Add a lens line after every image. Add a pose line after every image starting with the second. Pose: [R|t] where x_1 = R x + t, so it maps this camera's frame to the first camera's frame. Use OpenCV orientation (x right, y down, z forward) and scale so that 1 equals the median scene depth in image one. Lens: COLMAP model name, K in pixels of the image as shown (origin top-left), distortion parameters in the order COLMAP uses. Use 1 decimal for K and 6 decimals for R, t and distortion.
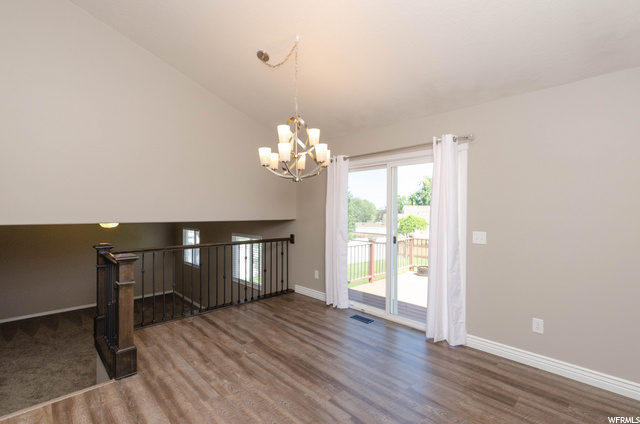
lens RADIAL K [[296.0, 0, 319.2], [0, 296.0, 209.7], [0, 0, 1]] dist [0.001302, 0.000129]
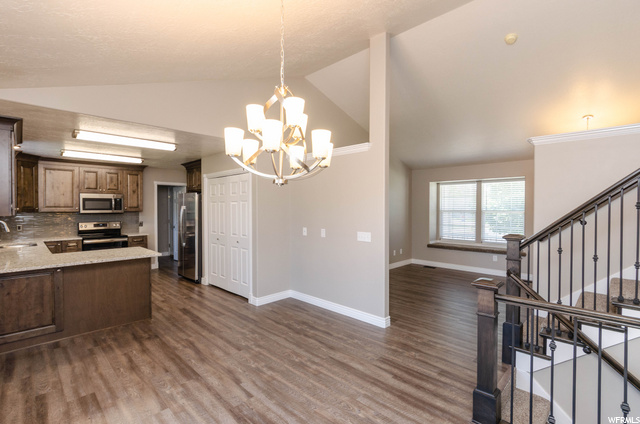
lens RADIAL K [[303.7, 0, 324.4], [0, 303.7, 212.1], [0, 0, 1]] dist [-0.017817, 0.002677]
pose [[-0.999475, -0.007659, -0.031480, -0.189638], [-0.008021, 0.999903, 0.011387, -0.052343], [0.031389, 0.011634, -0.999440, 2.098546]]
